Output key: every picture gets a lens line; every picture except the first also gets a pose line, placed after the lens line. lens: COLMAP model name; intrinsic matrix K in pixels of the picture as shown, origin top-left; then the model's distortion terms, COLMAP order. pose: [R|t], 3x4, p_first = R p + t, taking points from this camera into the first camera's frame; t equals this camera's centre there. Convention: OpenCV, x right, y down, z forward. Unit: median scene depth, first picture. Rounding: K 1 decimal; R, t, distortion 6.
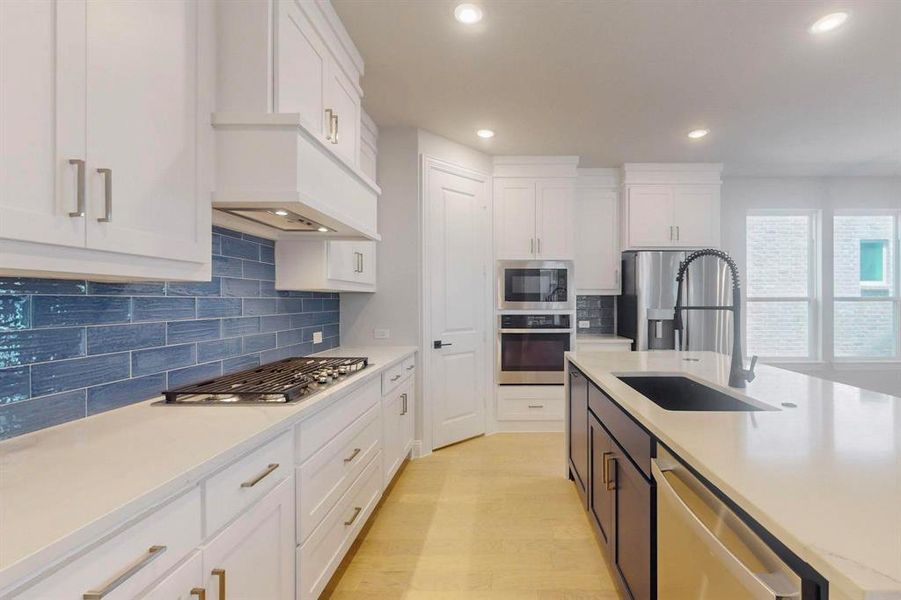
lens RADIAL K [[392.4, 0, 451.4], [0, 392.4, 298.7], [0, 0, 1]] dist [0.002152, -0.000474]
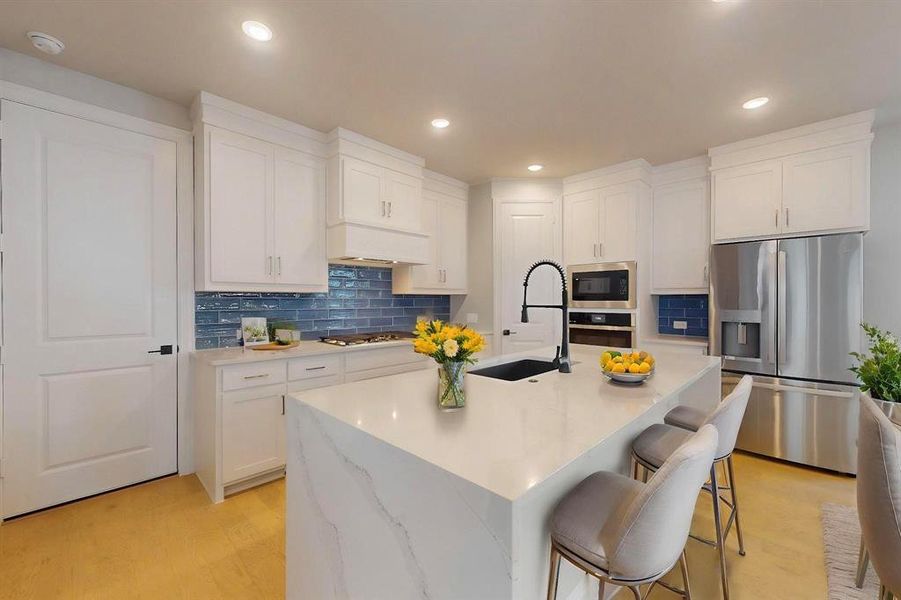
lens RADIAL K [[352.7, 0, 445.0], [0, 352.7, 303.2], [0, 0, 1]] dist [0.000600, -0.000061]
pose [[0.709730, 0.008182, -0.704426, 0.626638], [0.003255, 0.999884, 0.014893, -0.003150], [0.704466, -0.012863, 0.709621, -0.012004]]
